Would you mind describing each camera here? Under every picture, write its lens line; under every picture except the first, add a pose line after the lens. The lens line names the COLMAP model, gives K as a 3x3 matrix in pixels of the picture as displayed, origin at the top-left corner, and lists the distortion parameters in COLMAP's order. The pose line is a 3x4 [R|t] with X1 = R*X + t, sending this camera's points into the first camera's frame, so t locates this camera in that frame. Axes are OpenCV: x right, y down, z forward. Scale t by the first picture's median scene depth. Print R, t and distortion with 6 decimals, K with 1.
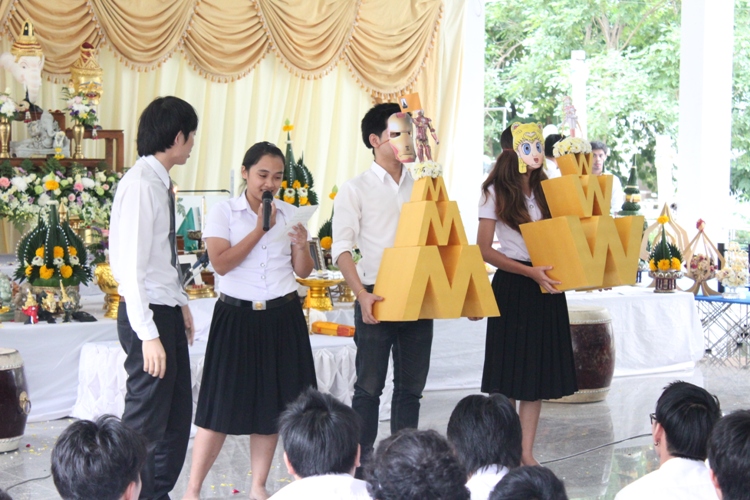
lens RADIAL K [[1836.5, 0, 374.4], [0, 1836.5, 250.1], [0, 0, 1]] dist [0.081059, 0.425922]
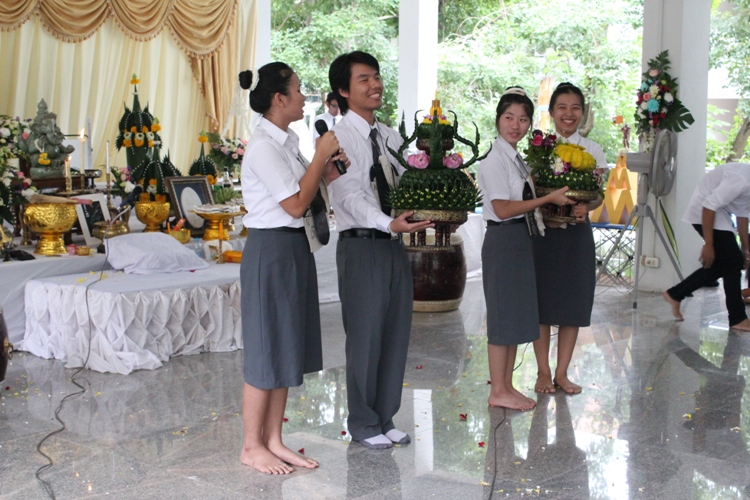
lens RADIAL K [[1220.0, 0, 375.8], [0, 1220.0, 250.0], [0, 0, 1]] dist [-0.015415, 0.013666]
pose [[0.960930, -0.032426, 0.274887, -0.116115], [0.015009, 0.997757, 0.065229, -0.007246], [-0.276385, -0.058555, 0.959261, 0.199629]]
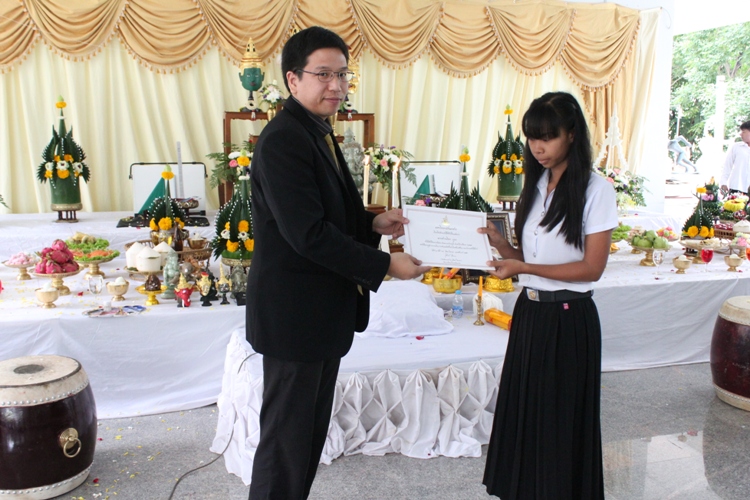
lens RADIAL K [[739.8, 0, 373.5], [0, 739.8, 248.6], [0, 0, 1]] dist [-0.141808, 0.154266]
pose [[0.953667, 0.043723, -0.297670, 0.017641], [-0.014045, 0.994775, 0.101118, -0.022990], [0.300536, -0.092252, 0.949299, 0.488114]]
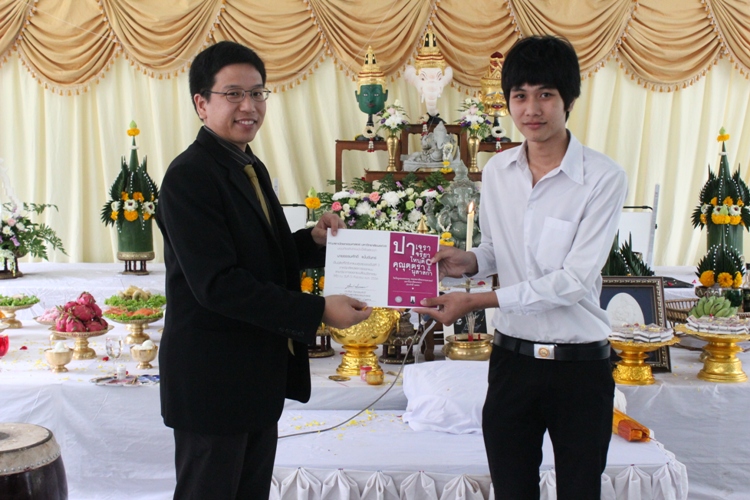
lens RADIAL K [[1016.8, 0, 375.0], [0, 1016.8, 249.7], [0, 0, 1]] dist [-0.054695, 0.095905]
pose [[0.838881, 0.039424, -0.542885, 0.078761], [-0.026854, 0.999157, 0.031063, -0.022938], [0.543652, -0.011480, 0.839232, 0.493920]]
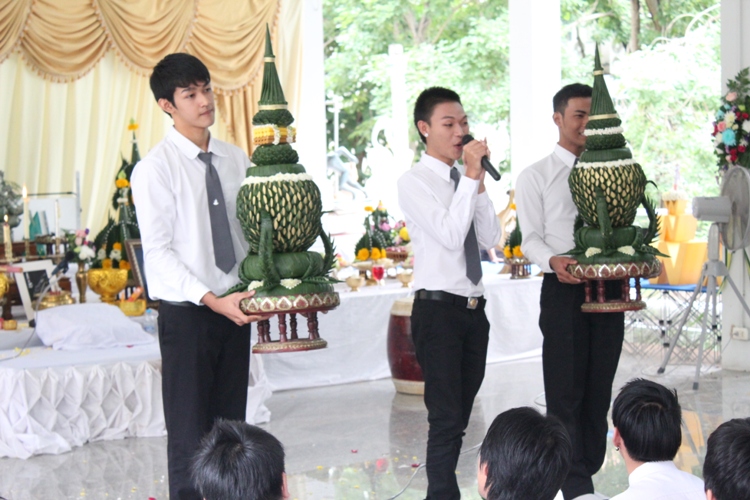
lens RADIAL K [[1748.6, 0, 374.9], [0, 1748.6, 249.2], [0, 0, 1]] dist [0.066971, 0.213783]
pose [[0.993224, -0.038957, 0.109495, -0.023400], [0.038463, 0.999238, 0.006625, -0.002313], [-0.109670, -0.002368, 0.993965, 0.052869]]
